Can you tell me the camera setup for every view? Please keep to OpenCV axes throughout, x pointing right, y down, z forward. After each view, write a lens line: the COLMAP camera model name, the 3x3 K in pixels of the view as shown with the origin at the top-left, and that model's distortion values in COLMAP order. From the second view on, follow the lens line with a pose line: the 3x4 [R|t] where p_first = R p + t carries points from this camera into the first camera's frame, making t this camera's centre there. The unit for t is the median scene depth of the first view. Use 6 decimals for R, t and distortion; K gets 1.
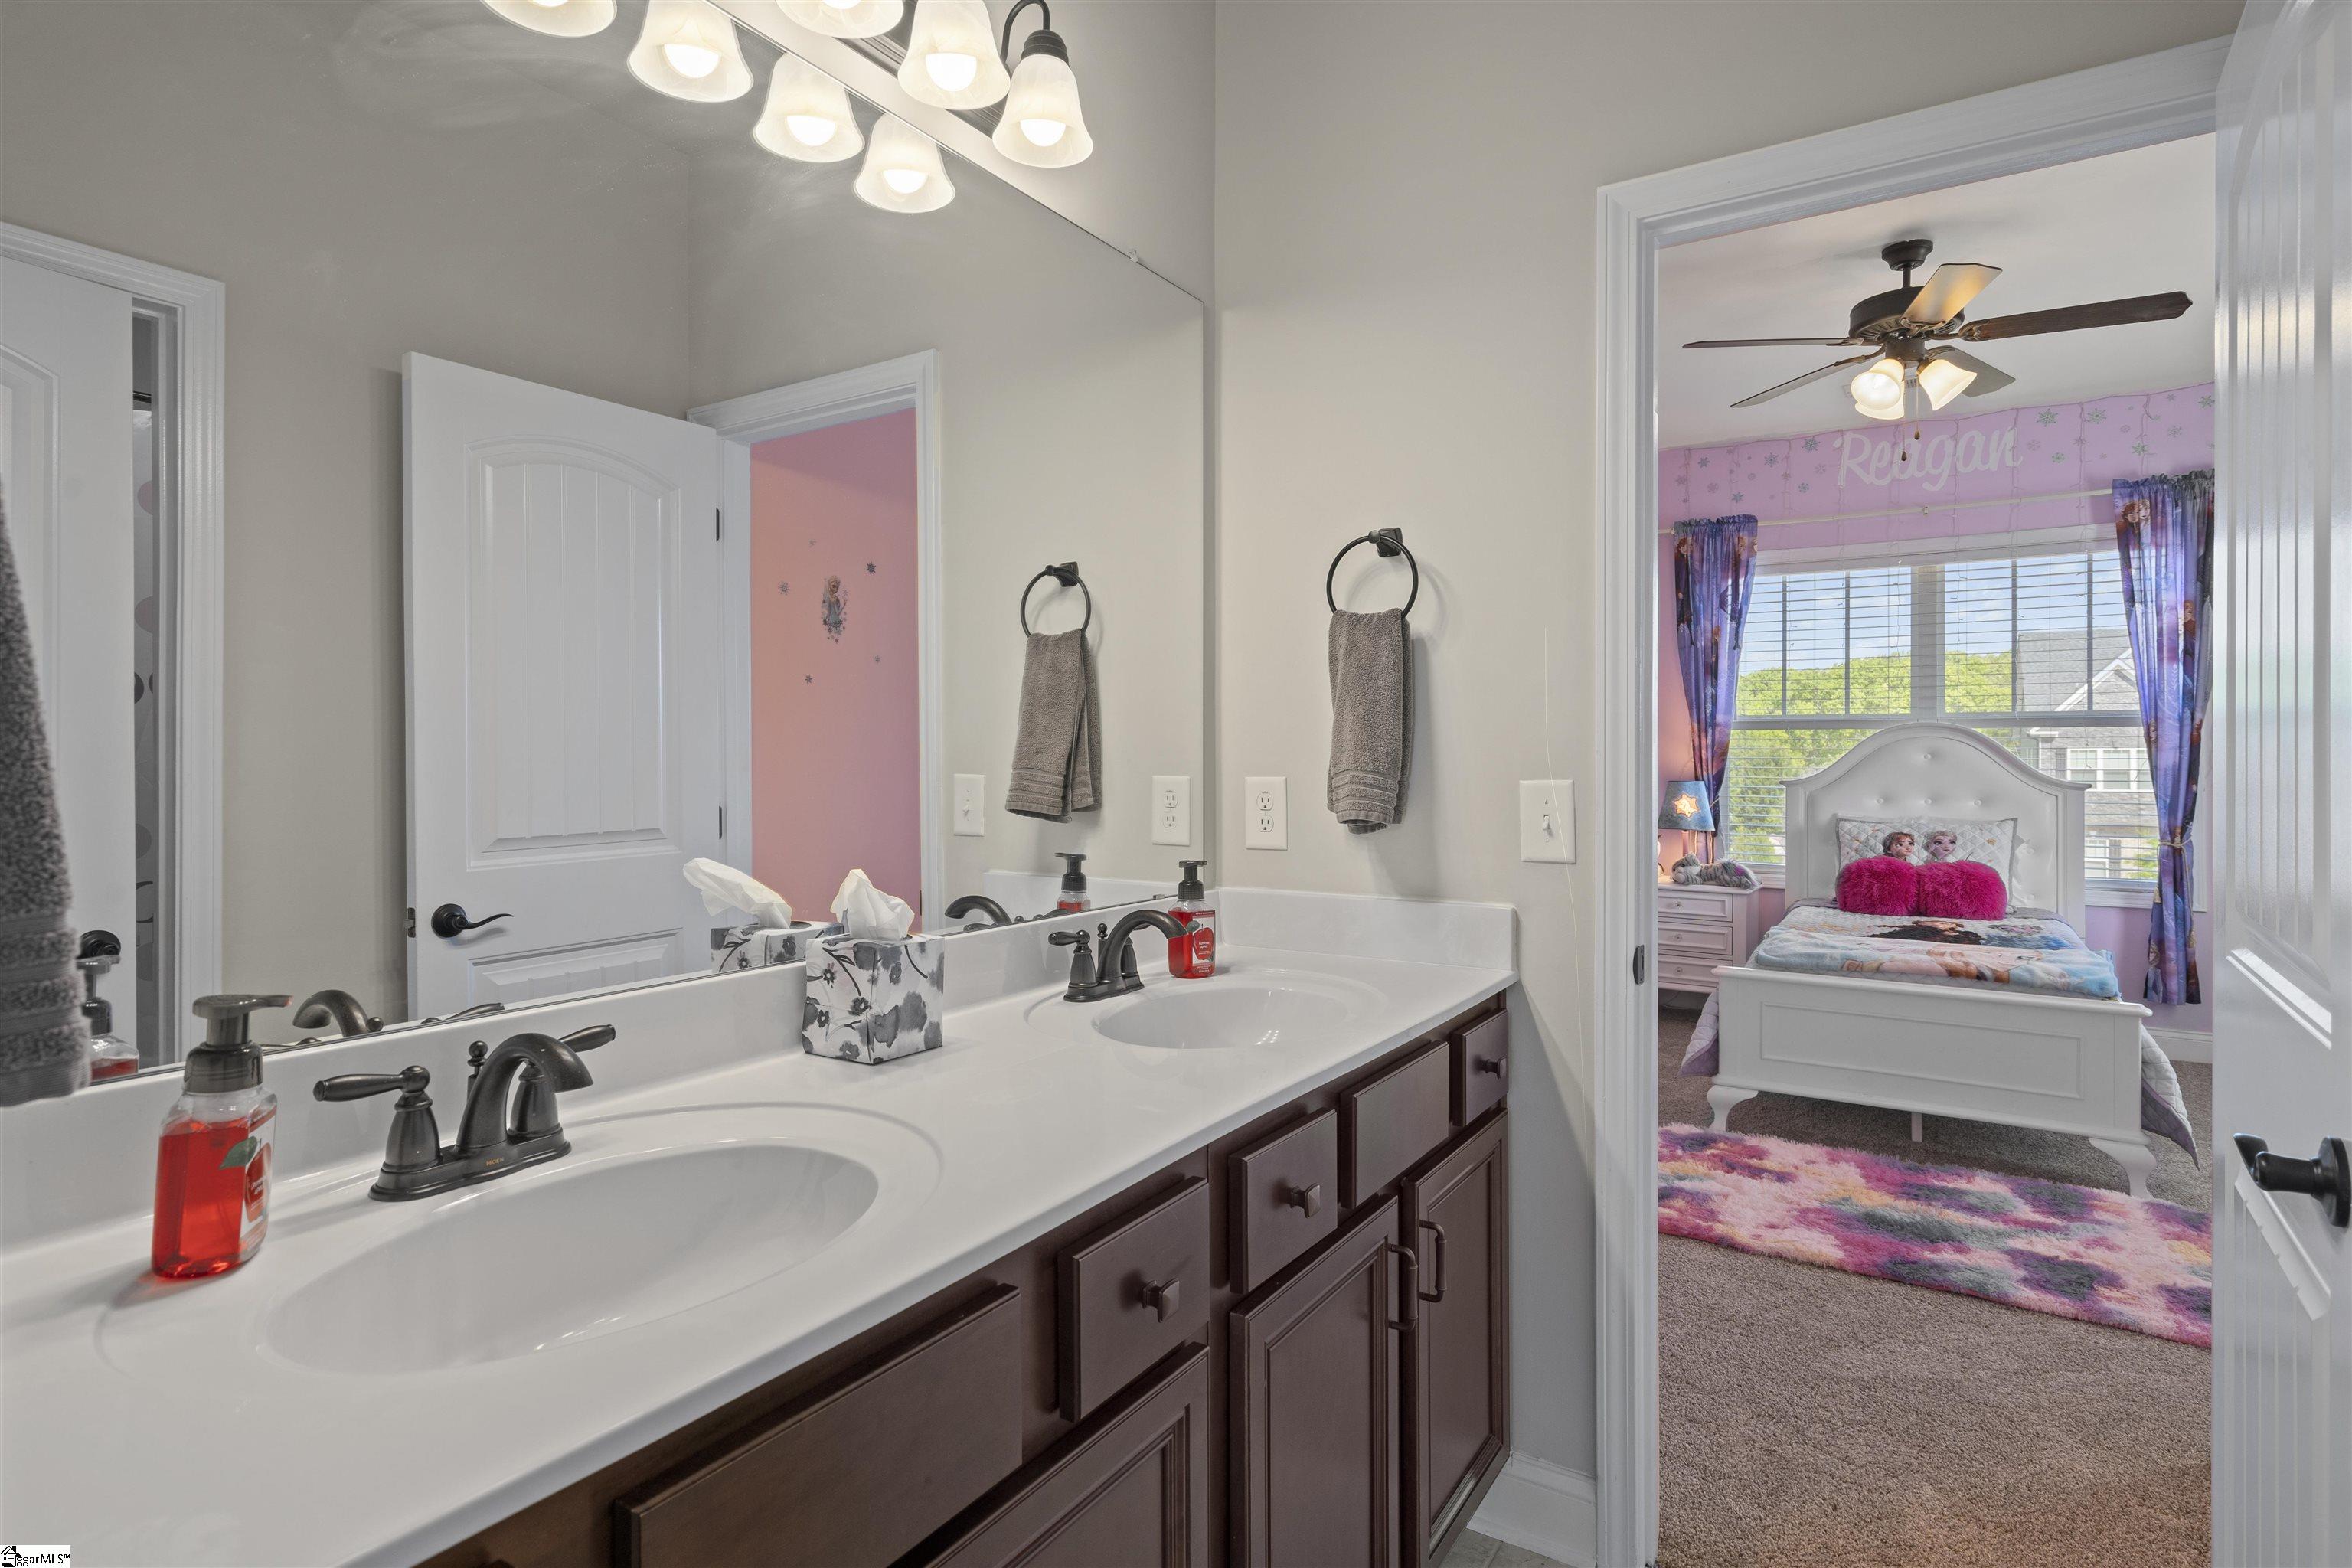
lens RADIAL K [[1214.1, 0, 1175.9], [0, 1214.1, 767.1], [0, 0, 1]] dist [0.001584, -0.000514]
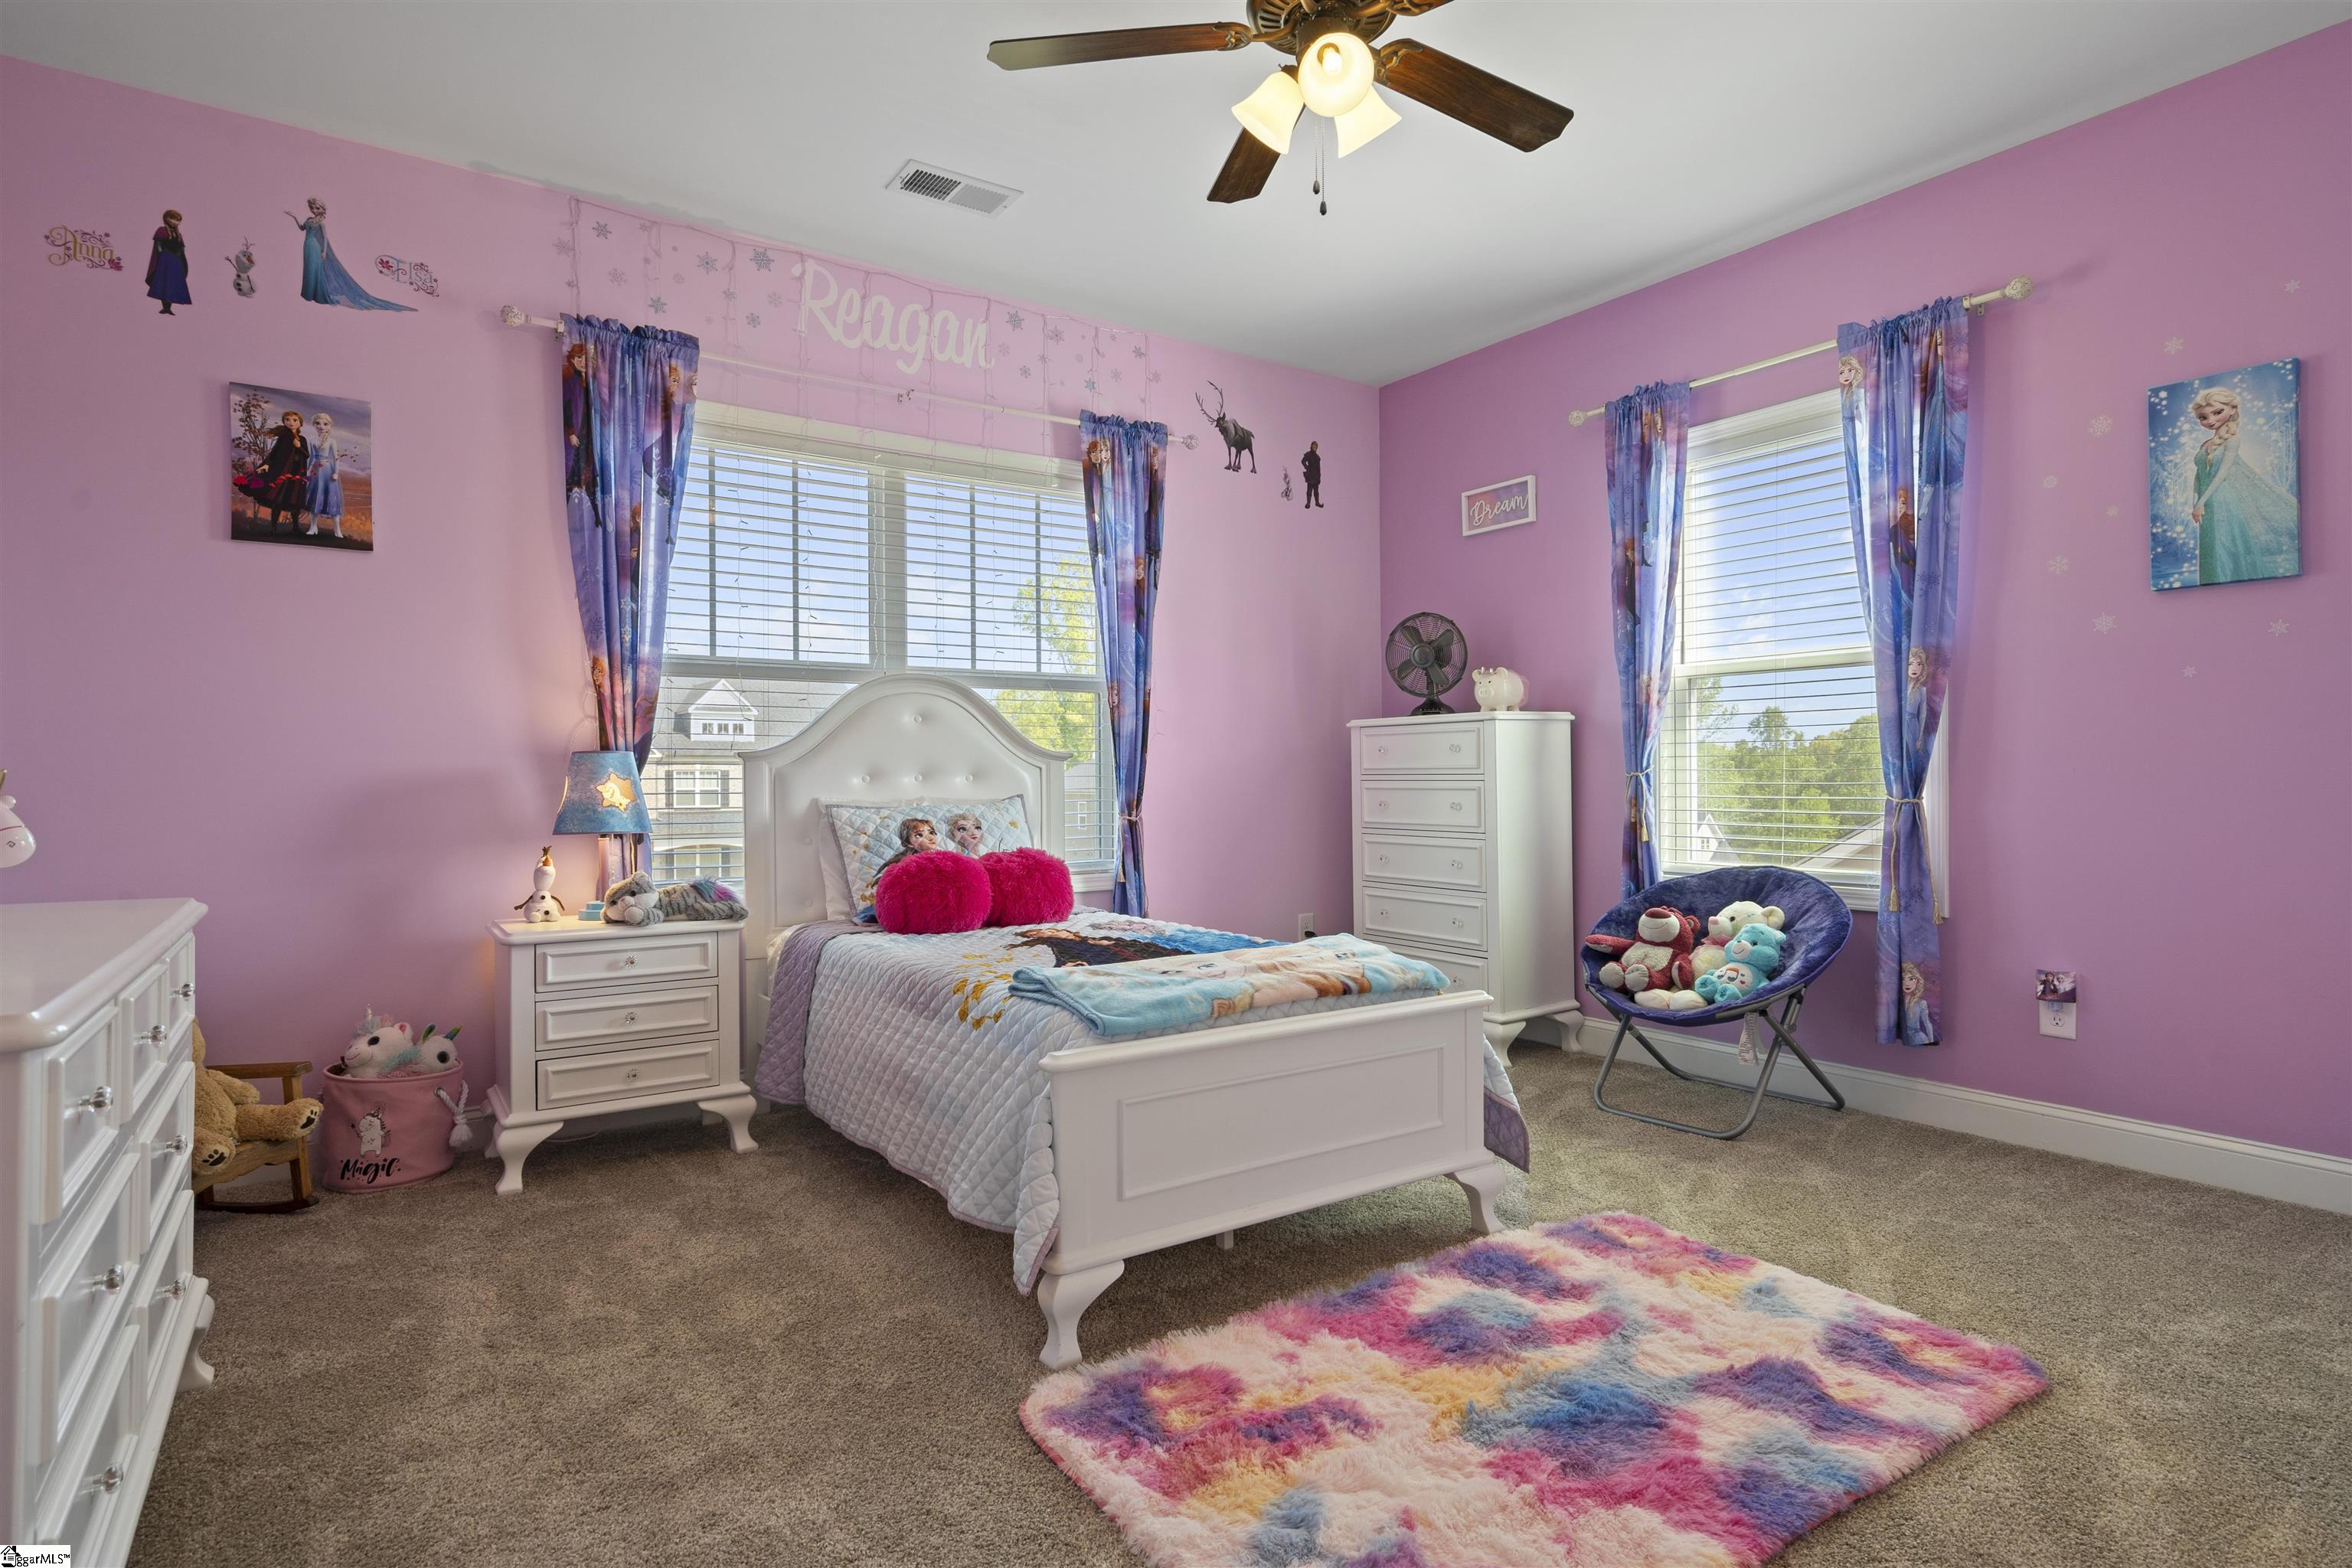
lens RADIAL K [[1214.1, 0, 1174.9], [0, 1214.1, 784.3], [0, 0, 1]] dist [0.001584, -0.000514]
pose [[0.383950, -0.007868, 0.923320, -0.021410], [0.017526, 0.999846, 0.001232, 0.034535], [-0.923188, 0.015709, 0.384028, 0.567697]]
